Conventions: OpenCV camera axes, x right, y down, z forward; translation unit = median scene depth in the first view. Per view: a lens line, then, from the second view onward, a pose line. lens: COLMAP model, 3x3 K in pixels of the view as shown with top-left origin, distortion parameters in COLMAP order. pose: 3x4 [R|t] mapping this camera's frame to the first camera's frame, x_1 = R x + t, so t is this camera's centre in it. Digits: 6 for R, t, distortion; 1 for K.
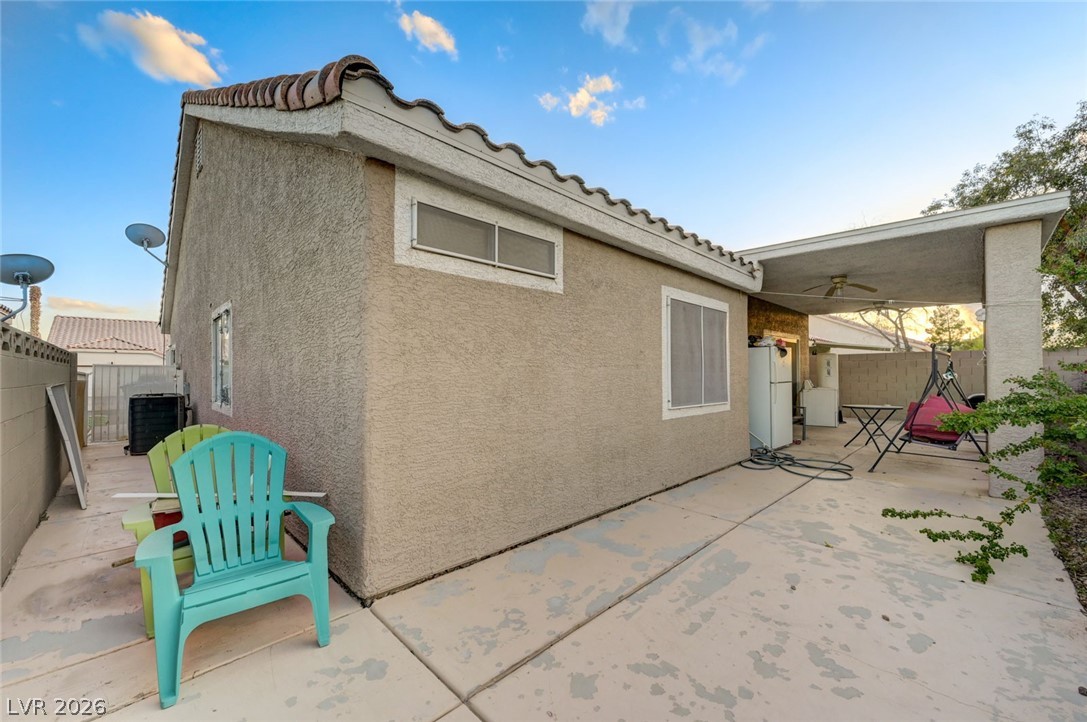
lens RADIAL K [[430.1, 0, 548.1], [0, 430.1, 366.6], [0, 0, 1]] dist [0.000278, -0.000155]
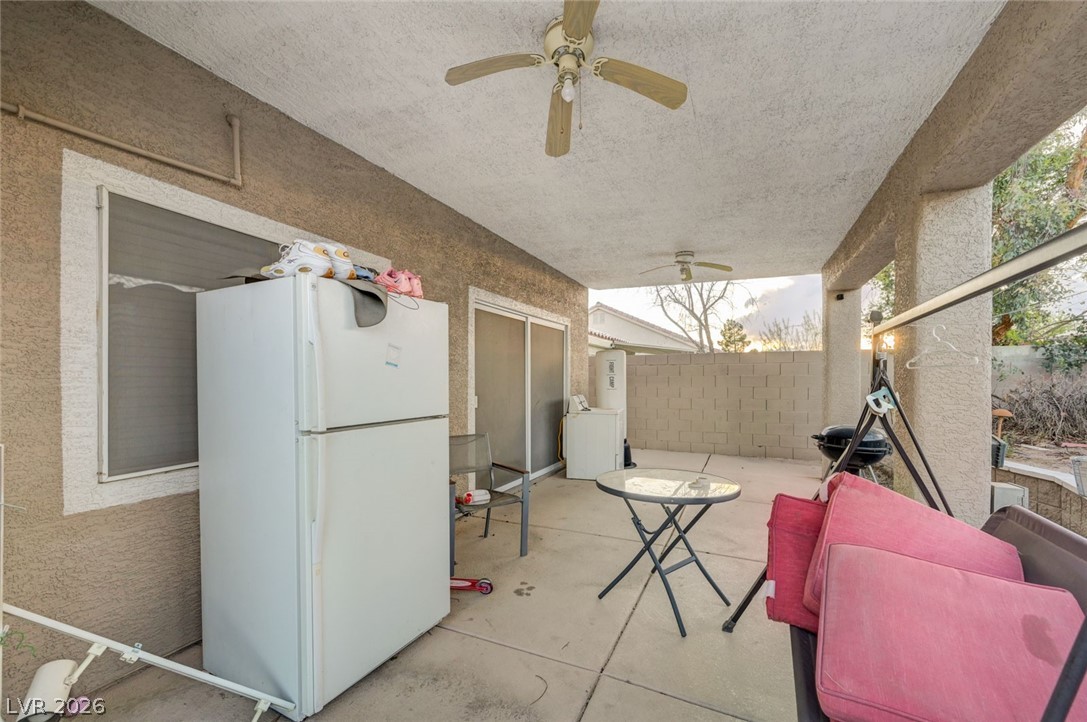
lens RADIAL K [[430.1, 0, 536.9], [0, 430.1, 386.3], [0, 0, 1]] dist [0.000278, -0.000155]
pose [[0.944516, 0.003366, 0.328449, 0.565494], [-0.013435, 0.999507, 0.028394, 0.005295], [-0.328191, -0.031231, 0.944095, 0.741791]]
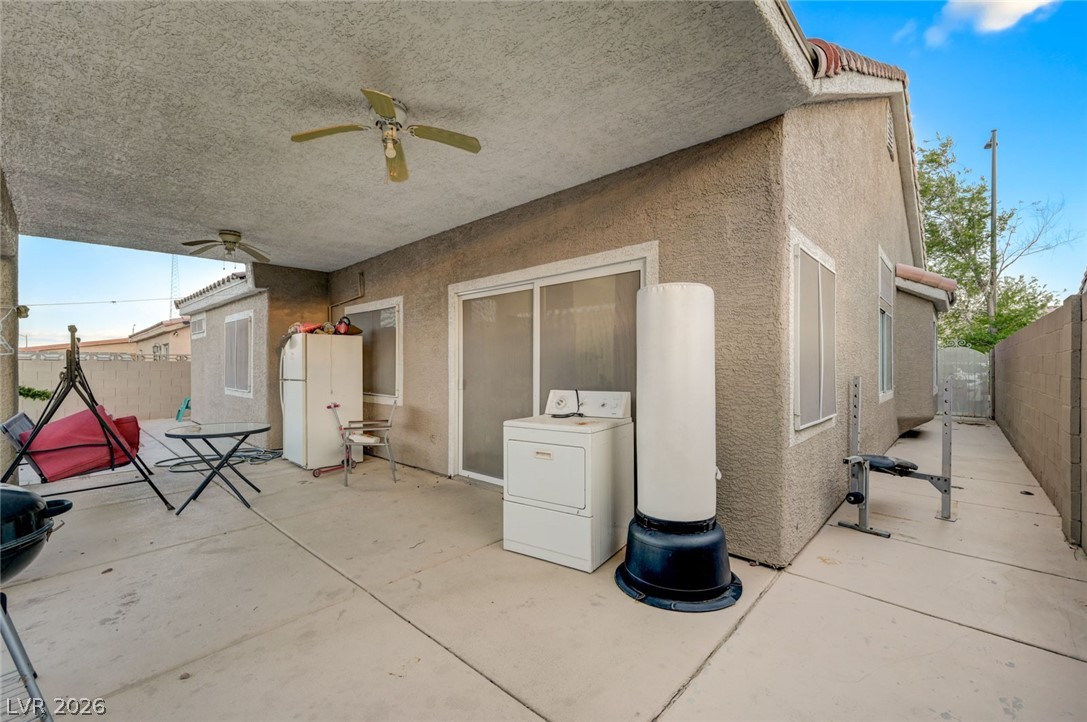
lens RADIAL K [[442.9, 0, 538.9], [0, 442.9, 363.9], [0, 0, 1]] dist [0.000259, -0.000022]
pose [[0.067985, -0.000445, -0.997686, 1.420490], [0.024502, 0.999699, 0.001224, 0.015806], [0.997385, -0.024529, 0.067975, 1.444900]]
